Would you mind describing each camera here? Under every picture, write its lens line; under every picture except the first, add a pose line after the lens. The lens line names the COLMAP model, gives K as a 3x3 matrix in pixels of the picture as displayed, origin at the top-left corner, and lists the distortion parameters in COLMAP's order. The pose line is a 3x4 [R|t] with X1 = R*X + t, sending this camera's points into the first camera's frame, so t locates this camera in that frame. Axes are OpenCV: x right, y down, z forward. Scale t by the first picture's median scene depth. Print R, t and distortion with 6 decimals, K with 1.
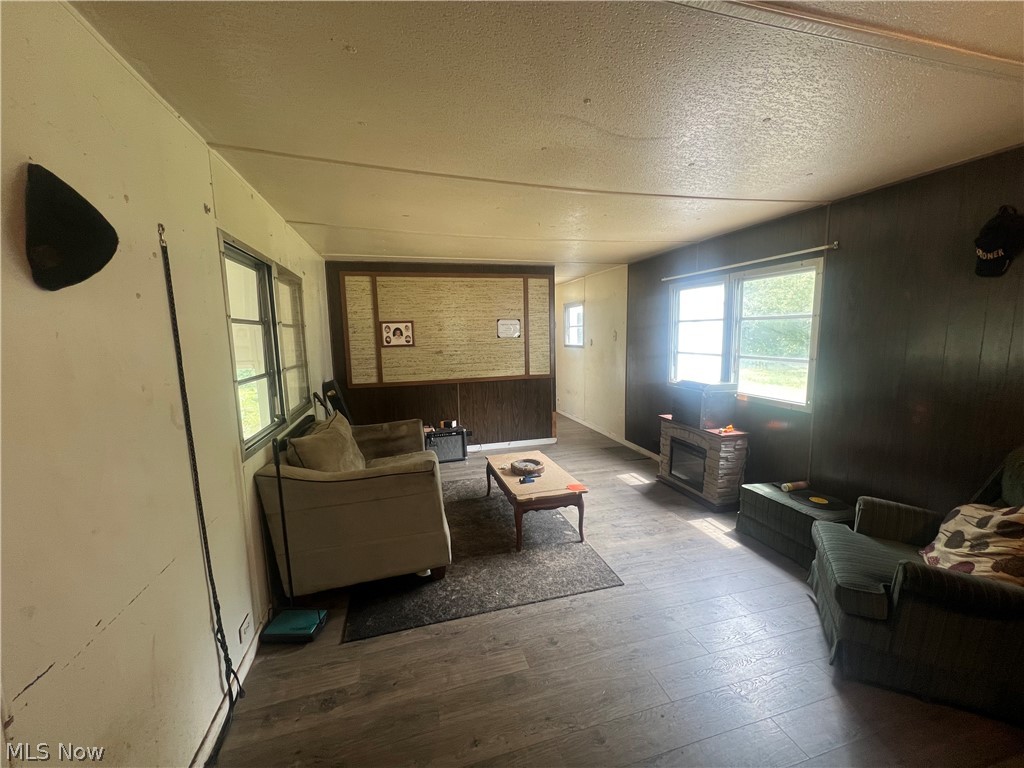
lens RADIAL K [[407.6, 0, 512.0], [0, 407.6, 384.0], [0, 0, 1]] dist [-0.010386, -0.000055]
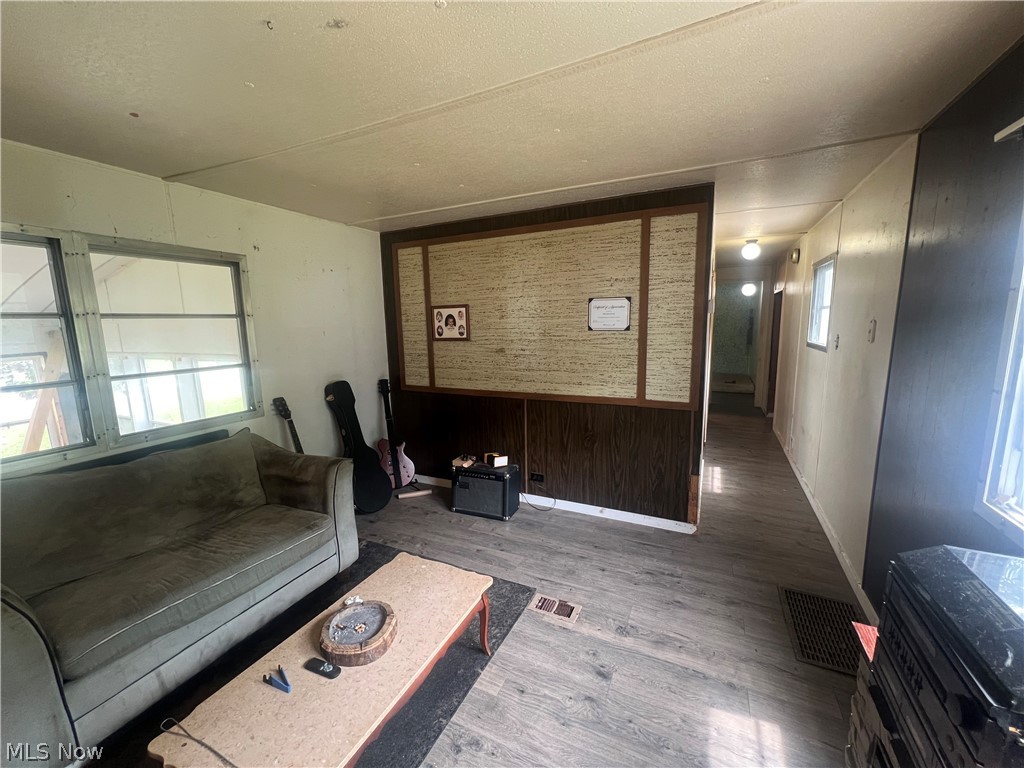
lens RADIAL K [[407.6, 0, 512.0], [0, 407.6, 384.0], [0, 0, 1]] dist [-0.010386, -0.000055]
pose [[0.751675, 0.105270, -0.651079, 0.286345], [-0.078294, 0.994442, 0.070395, -0.073987], [0.654870, -0.001938, 0.755739, 0.519049]]
